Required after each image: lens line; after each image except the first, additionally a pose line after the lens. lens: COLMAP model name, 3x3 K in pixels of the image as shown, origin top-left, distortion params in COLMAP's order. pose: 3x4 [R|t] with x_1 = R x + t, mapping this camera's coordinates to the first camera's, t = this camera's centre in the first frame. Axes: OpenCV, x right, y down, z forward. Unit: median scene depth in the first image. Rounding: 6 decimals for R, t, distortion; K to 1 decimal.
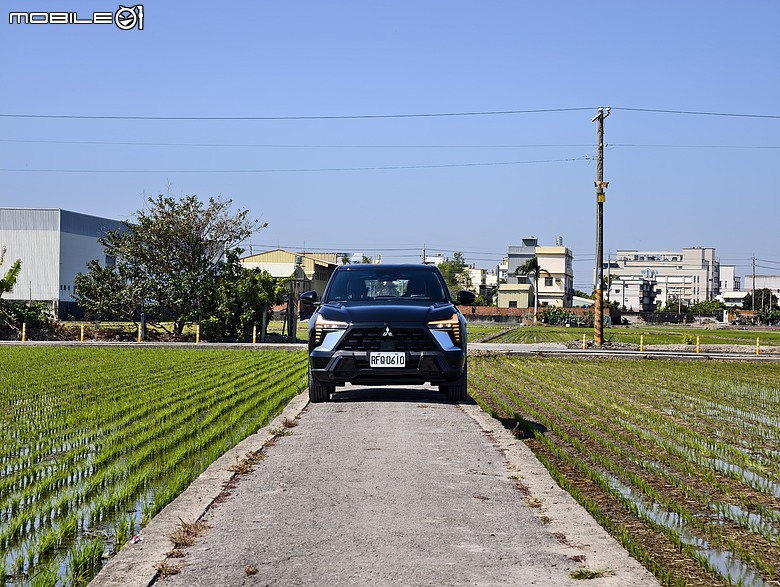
lens RADIAL K [[2135.2, 0, 390.0], [0, 2135.2, 293.5], [0, 0, 1]] dist [0.107557, 0.744451]
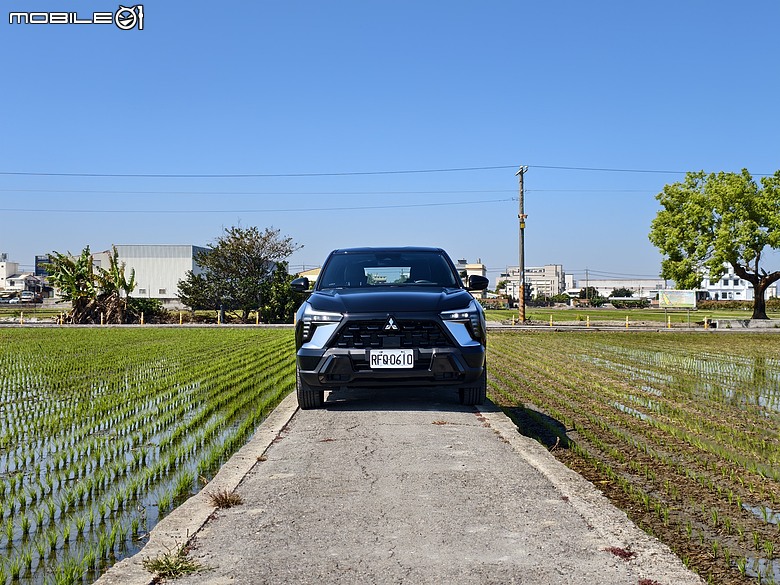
lens RADIAL K [[1137.3, 0, 390.0], [0, 1137.3, 292.5], [0, 0, 1]] dist [0.011052, 0.013392]
pose [[0.999904, -0.012206, 0.006522, -0.001460], [0.012207, 0.999925, -0.000056, 0.002039], [-0.006521, 0.000136, 0.999979, 0.196261]]
